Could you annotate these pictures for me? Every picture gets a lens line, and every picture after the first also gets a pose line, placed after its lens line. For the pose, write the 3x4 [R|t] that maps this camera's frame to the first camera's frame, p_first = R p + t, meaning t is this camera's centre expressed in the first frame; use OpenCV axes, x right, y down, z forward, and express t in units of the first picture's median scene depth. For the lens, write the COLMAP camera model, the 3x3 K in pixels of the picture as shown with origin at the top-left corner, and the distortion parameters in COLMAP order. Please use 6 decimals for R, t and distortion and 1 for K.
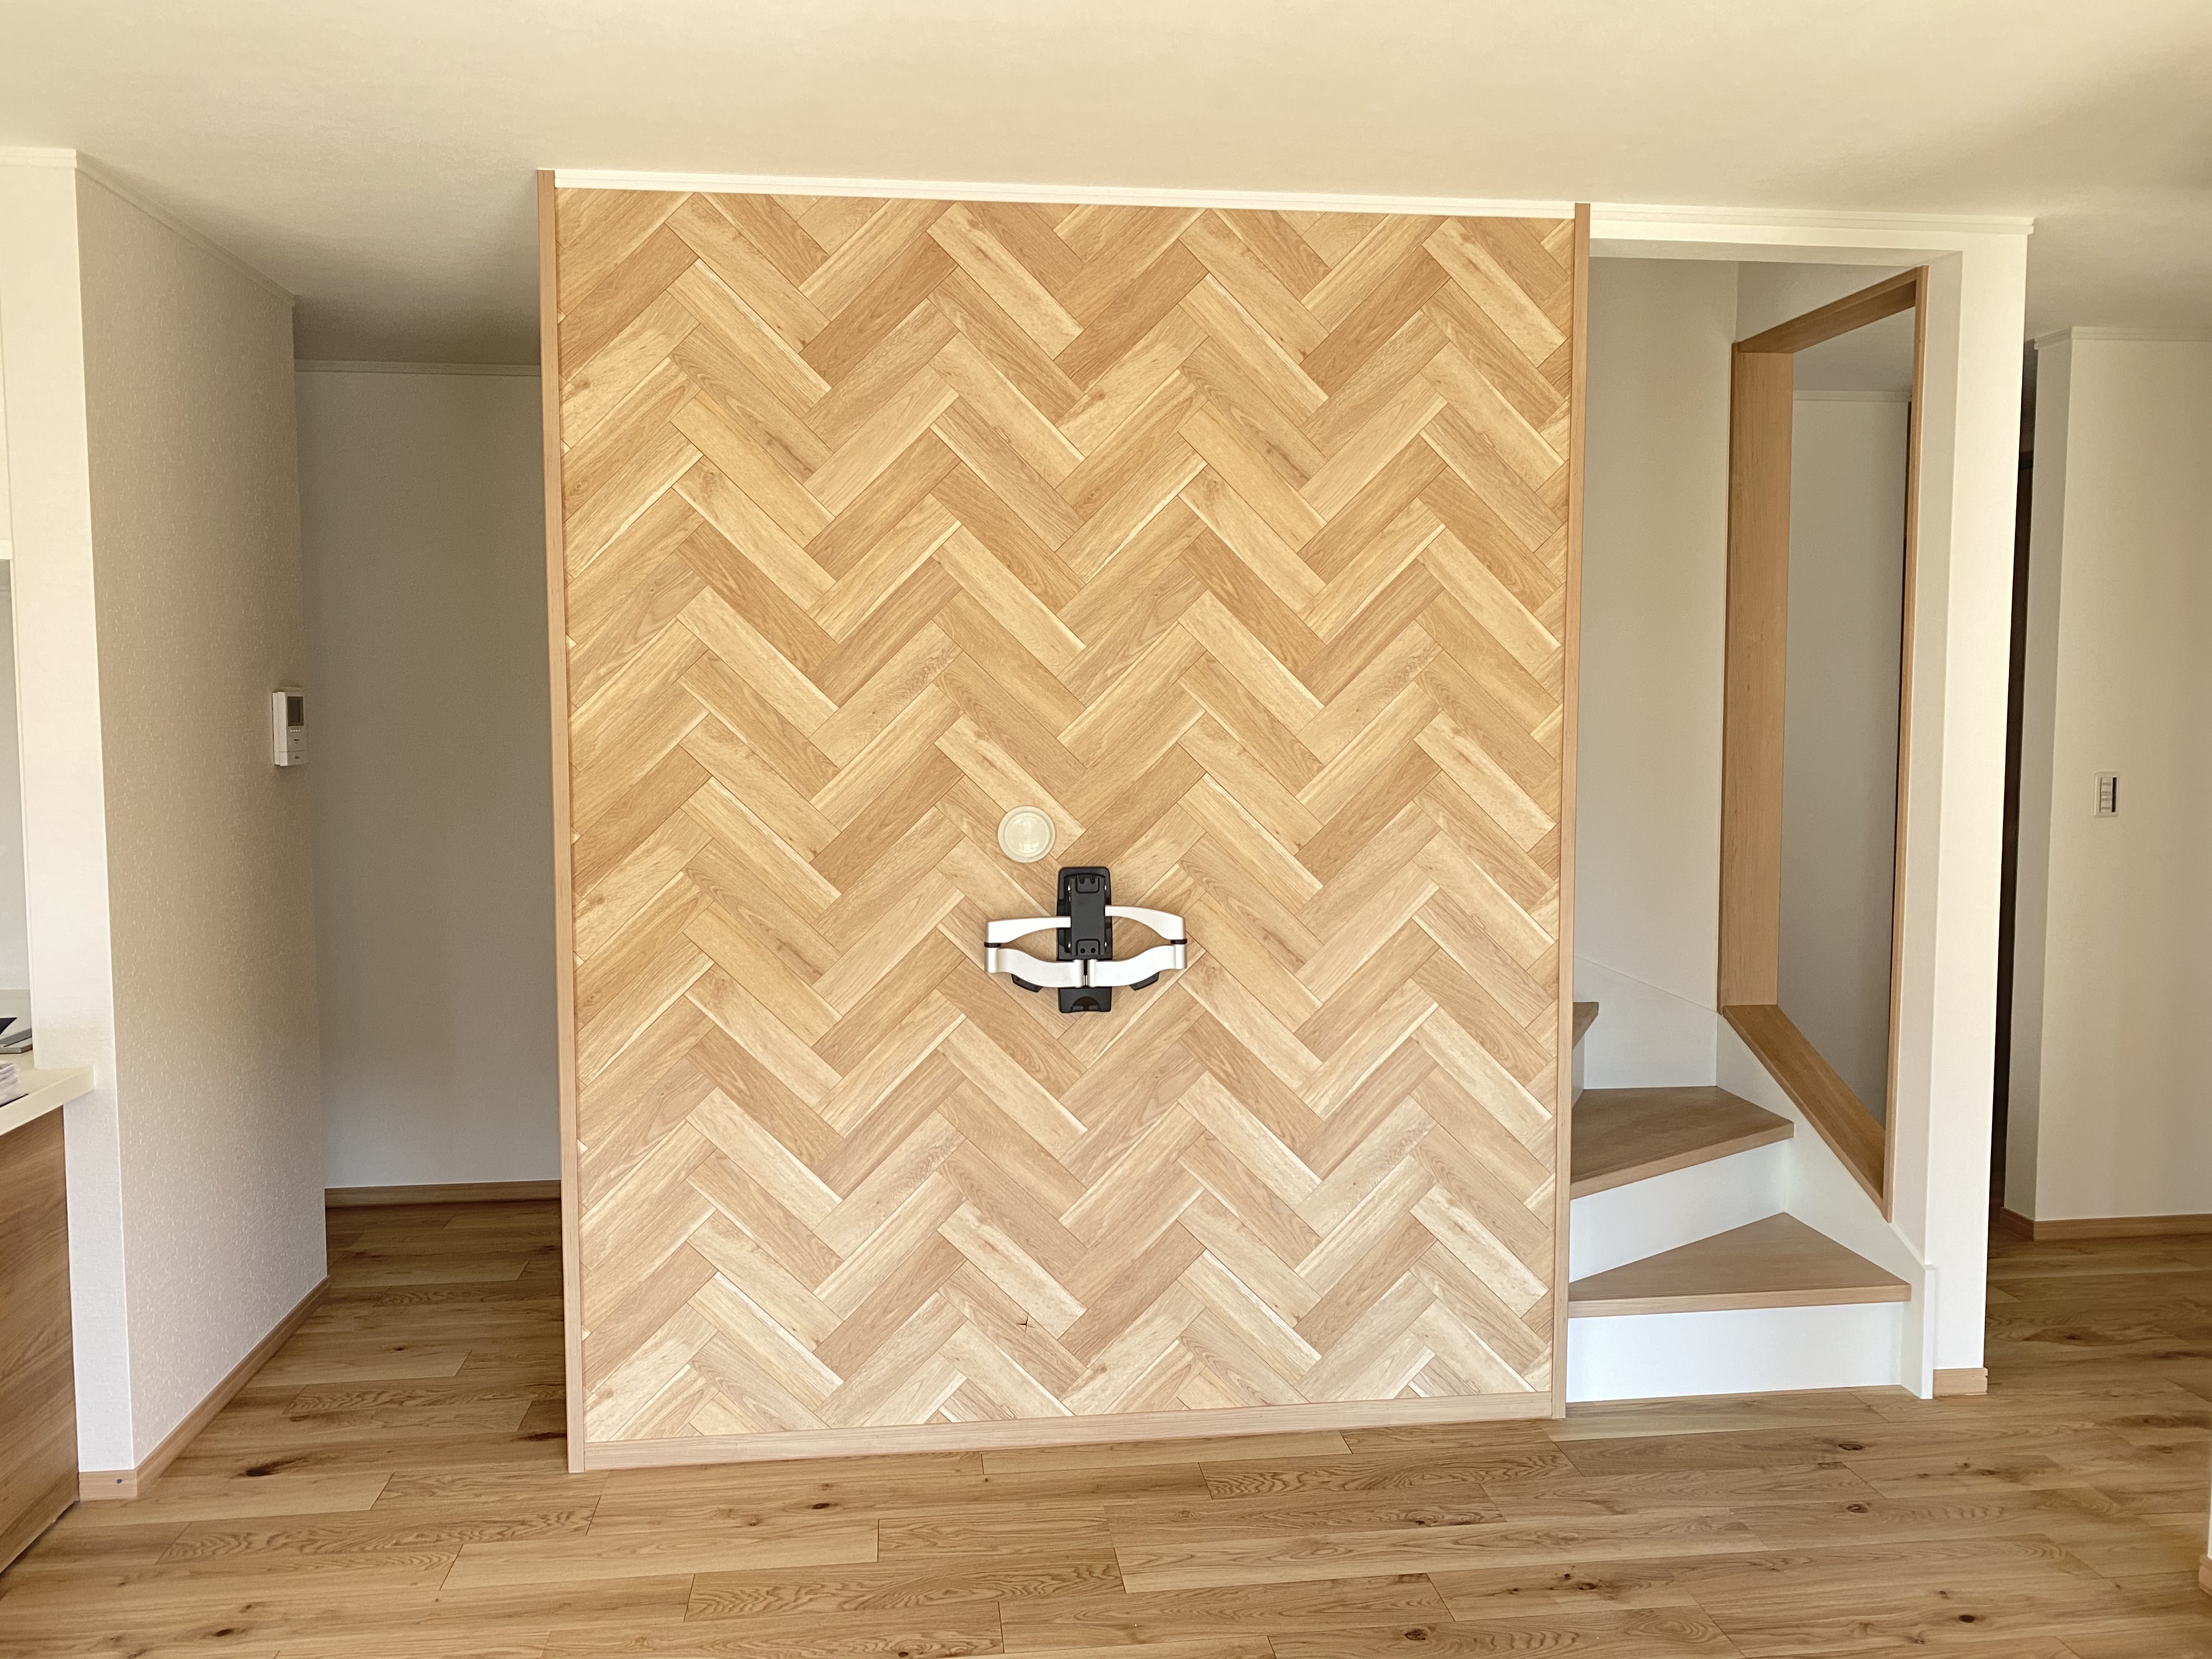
lens RADIAL K [[1674.6, 0, 1092.3], [0, 1674.6, 830.9], [0, 0, 1]] dist [0.038008, -0.063488]
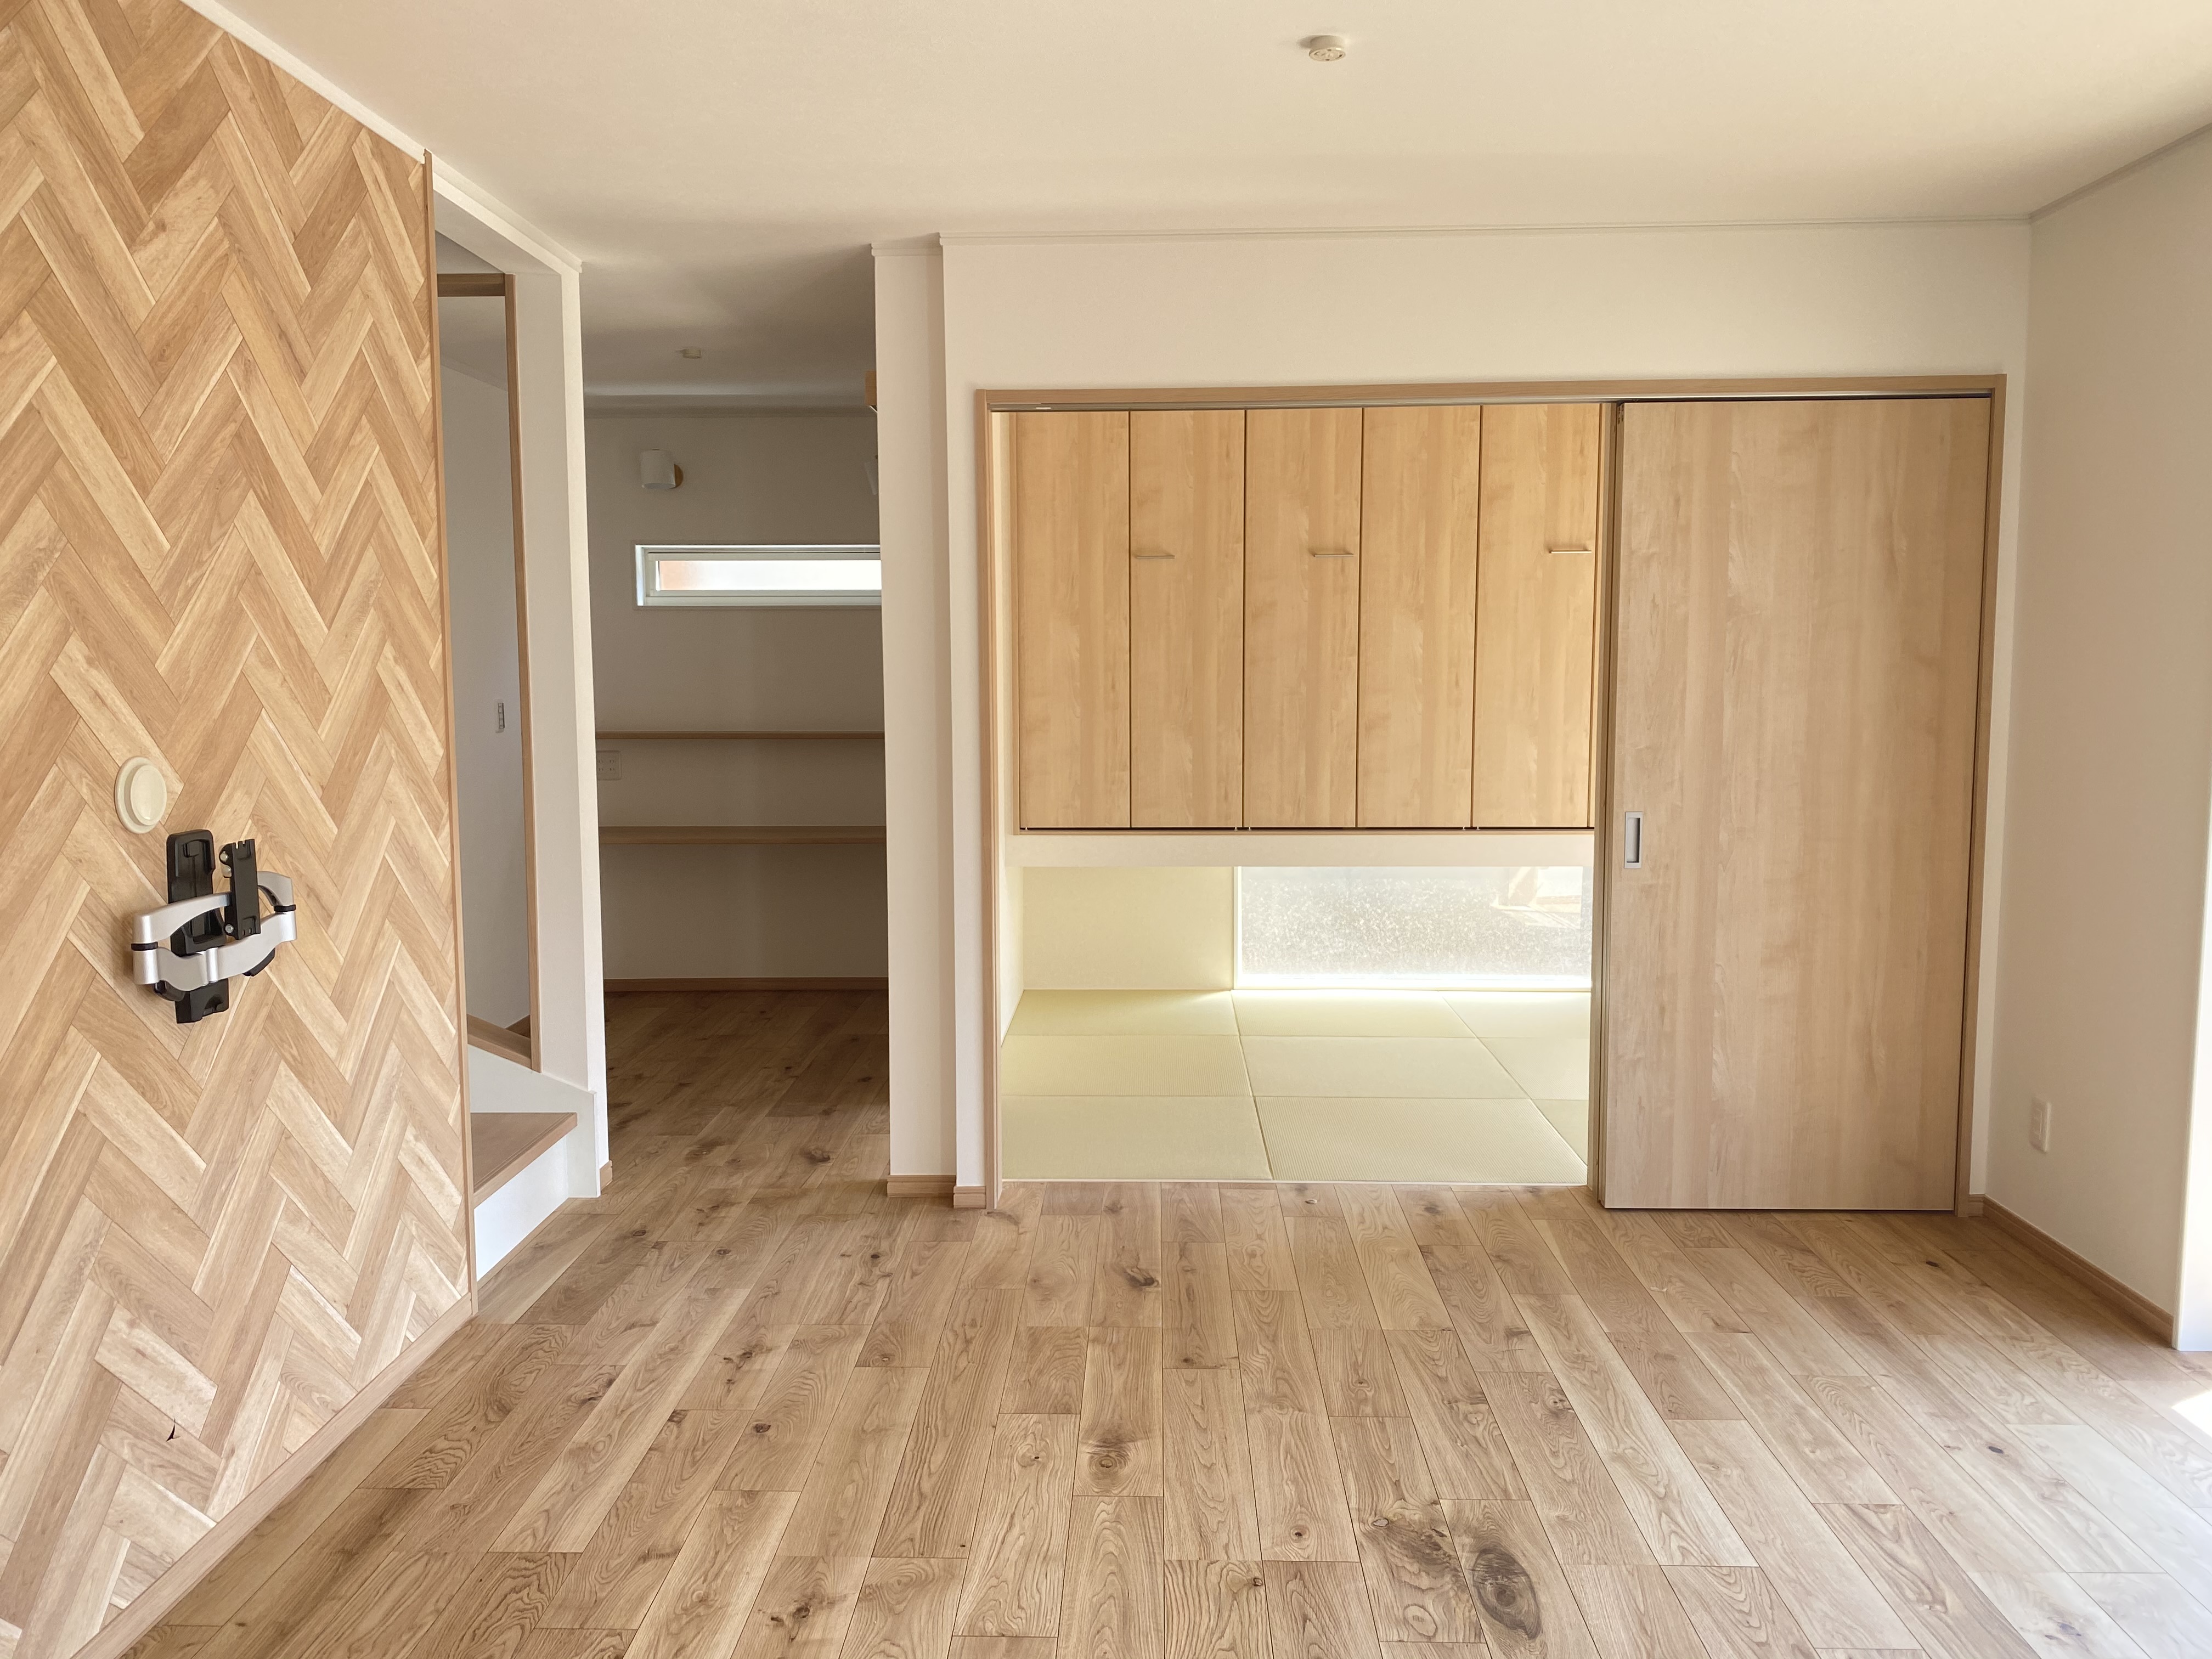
lens RADIAL K [[1674.6, 0, 1111.8], [0, 1674.6, 832.1], [0, 0, 1]] dist [0.038008, -0.063488]
pose [[0.125635, -0.097278, 0.987296, -0.726947], [0.076918, 0.993140, 0.088066, -0.014230], [-0.989090, 0.064877, 0.132256, 0.472175]]
